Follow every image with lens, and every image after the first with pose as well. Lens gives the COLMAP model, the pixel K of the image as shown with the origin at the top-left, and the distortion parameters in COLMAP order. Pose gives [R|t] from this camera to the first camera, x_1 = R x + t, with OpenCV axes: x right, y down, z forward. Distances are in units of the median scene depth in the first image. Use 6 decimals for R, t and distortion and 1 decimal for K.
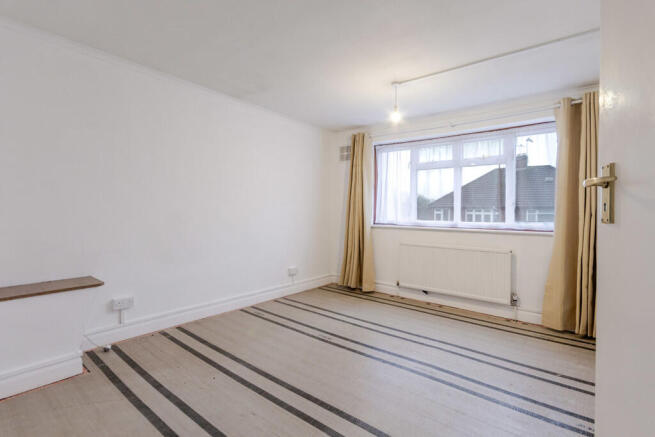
lens RADIAL K [[305.4, 0, 326.1], [0, 305.4, 211.6], [0, 0, 1]] dist [0.000816, 0.000178]
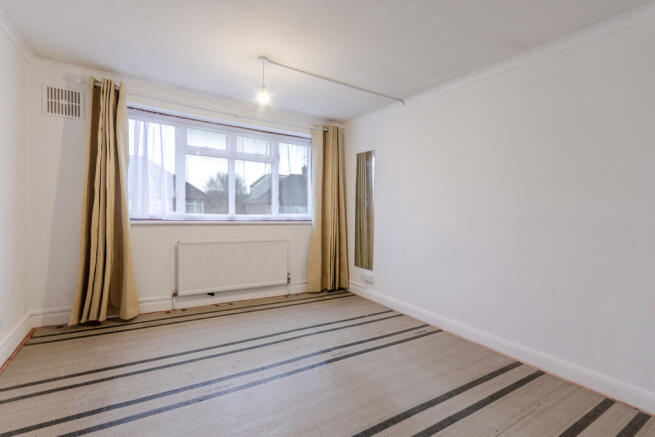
lens RADIAL K [[305.4, 0, 326.1], [0, 305.4, 211.6], [0, 0, 1]] dist [0.000816, 0.000178]
pose [[0.331080, -0.012705, 0.943517, -0.434675], [-0.024169, 0.999467, 0.021940, -0.005976], [-0.943293, -0.030068, 0.330596, 0.424954]]
